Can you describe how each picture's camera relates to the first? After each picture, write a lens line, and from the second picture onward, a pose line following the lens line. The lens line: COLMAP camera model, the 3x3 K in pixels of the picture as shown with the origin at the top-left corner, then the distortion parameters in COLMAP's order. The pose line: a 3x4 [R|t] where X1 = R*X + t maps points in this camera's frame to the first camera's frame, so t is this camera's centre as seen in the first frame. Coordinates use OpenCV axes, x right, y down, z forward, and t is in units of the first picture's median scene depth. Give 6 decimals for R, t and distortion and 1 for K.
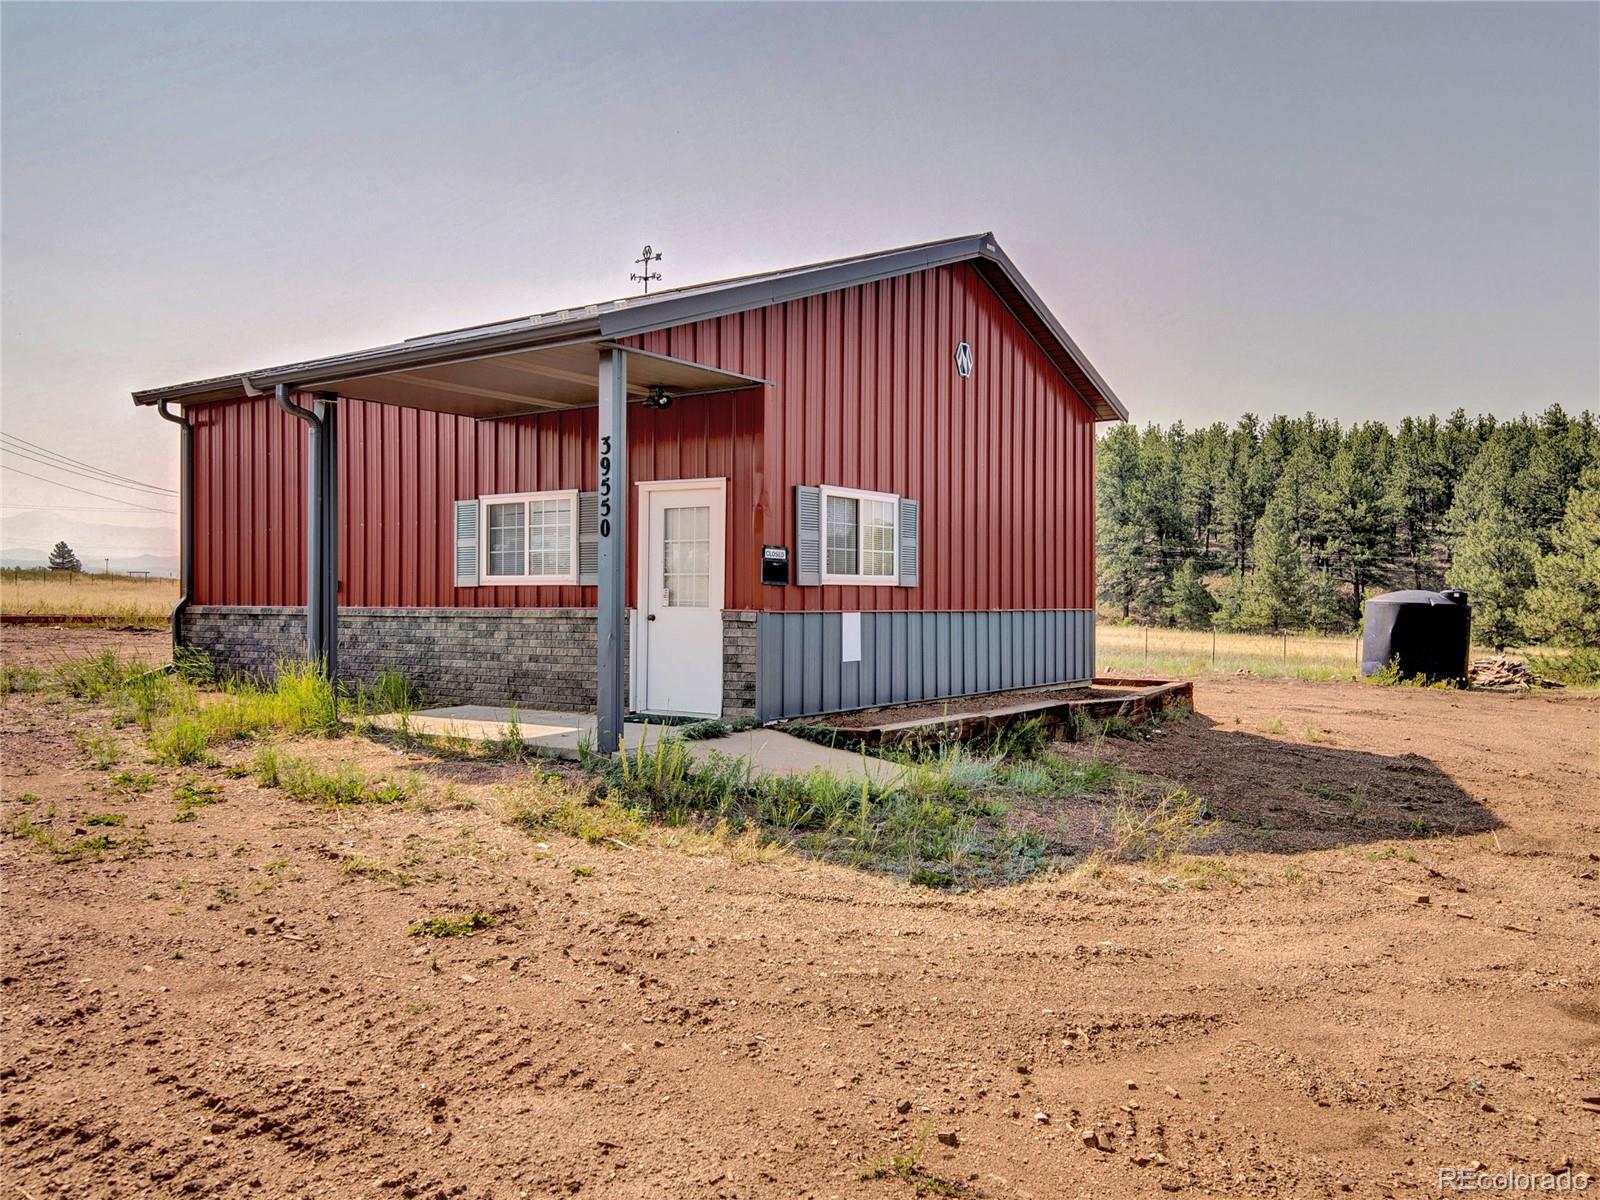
lens RADIAL K [[1224.4, 0, 800.0], [0, 1224.4, 600.0], [0, 0, 1]] dist [-0.000296, -0.000632]
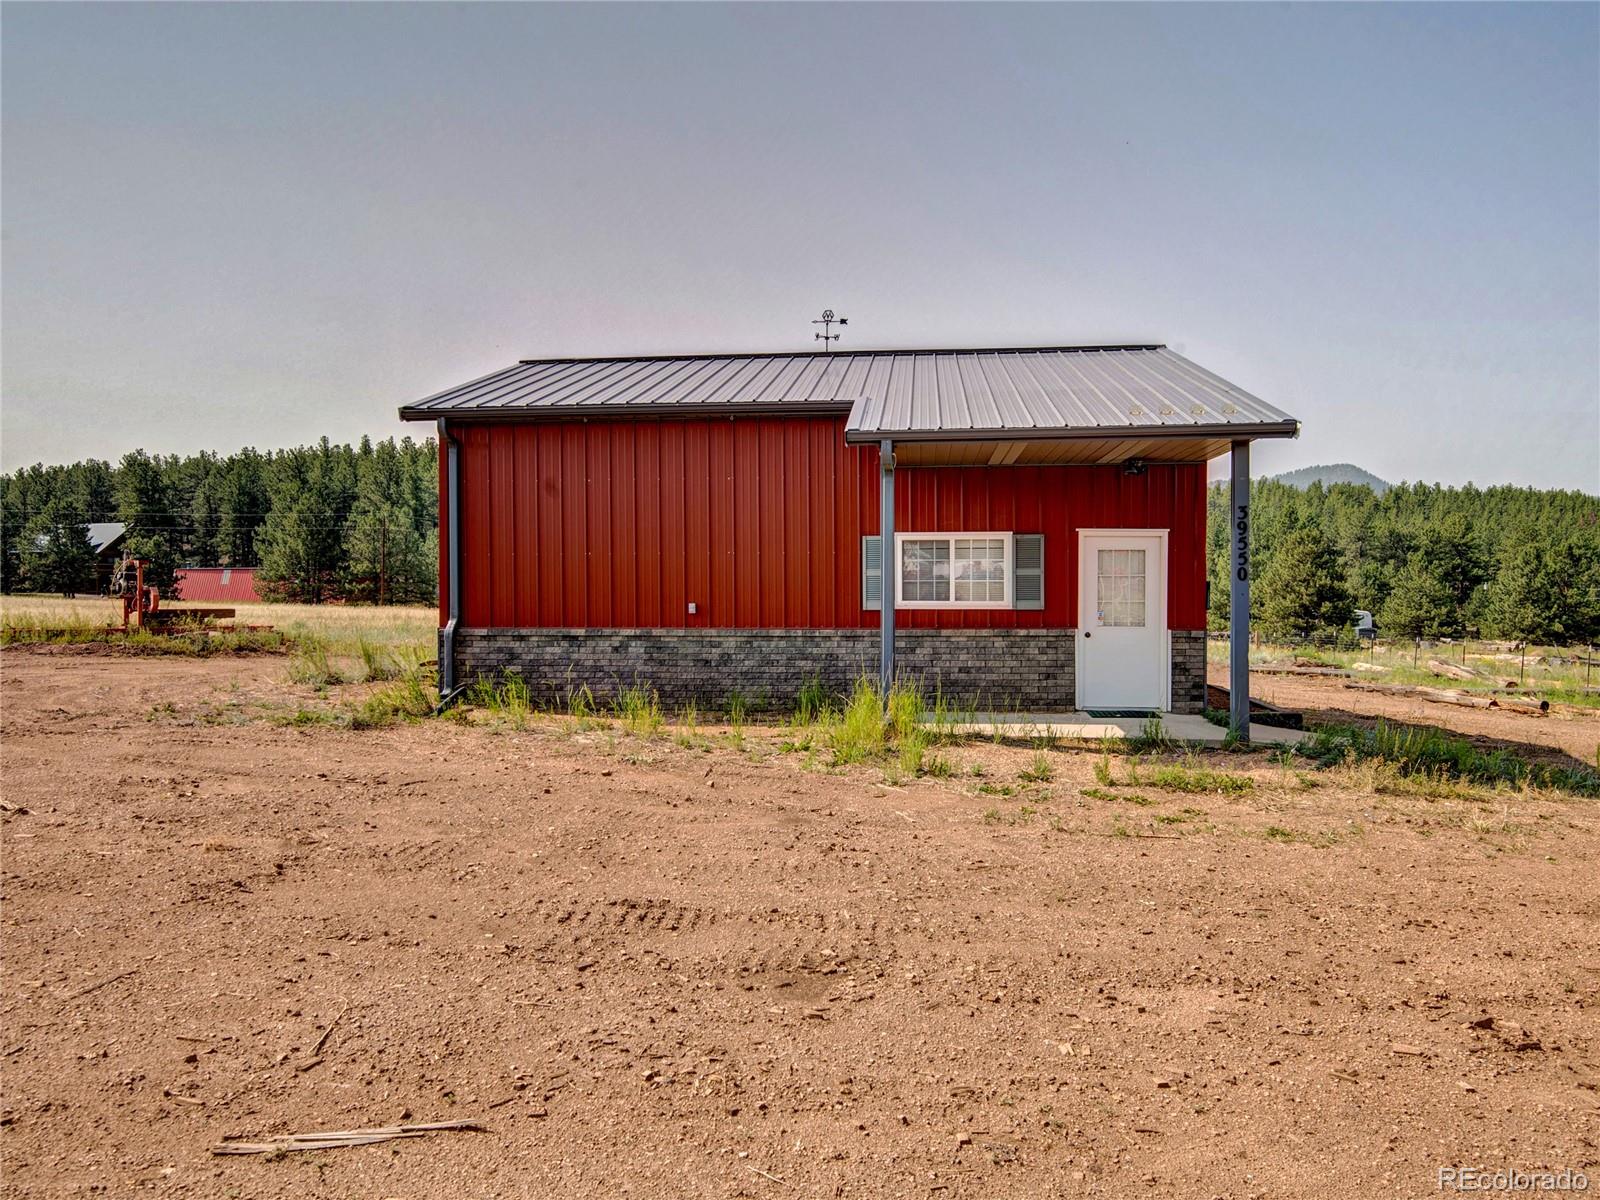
lens RADIAL K [[1064.1, 0, 800.0], [0, 1064.1, 600.0], [0, 0, 1]] dist [0.004929, 0.000417]
pose [[0.885887, -0.013284, 0.463711, -0.848750], [0.005524, 0.999821, 0.018090, -0.041241], [-0.463869, -0.013464, 0.885802, 0.144436]]
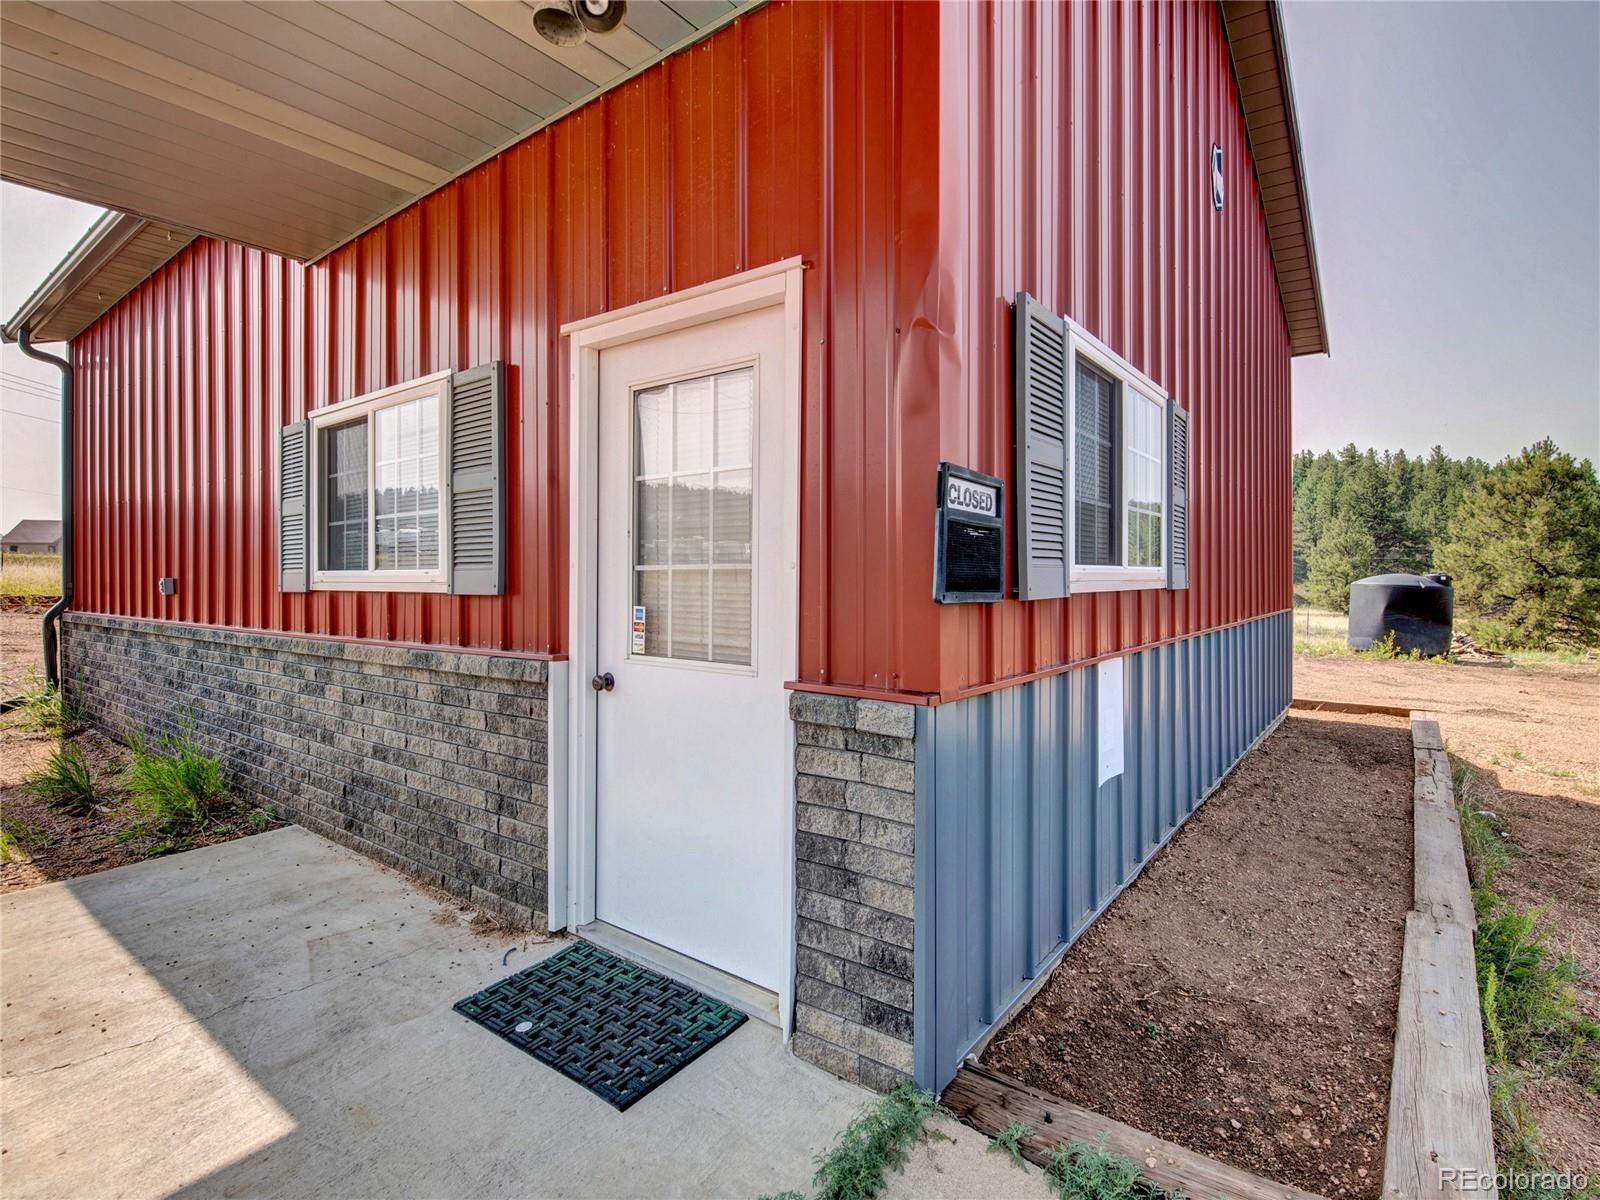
lens RADIAL K [[781.1, 0, 798.7], [0, 781.1, 581.7], [0, 0, 1]] dist [-0.002178, -0.000305]
pose [[0.999087, -0.004100, -0.042534, -0.047374], [0.004282, 0.999982, 0.004197, -0.016501], [0.042516, -0.004375, 0.999086, 0.713981]]
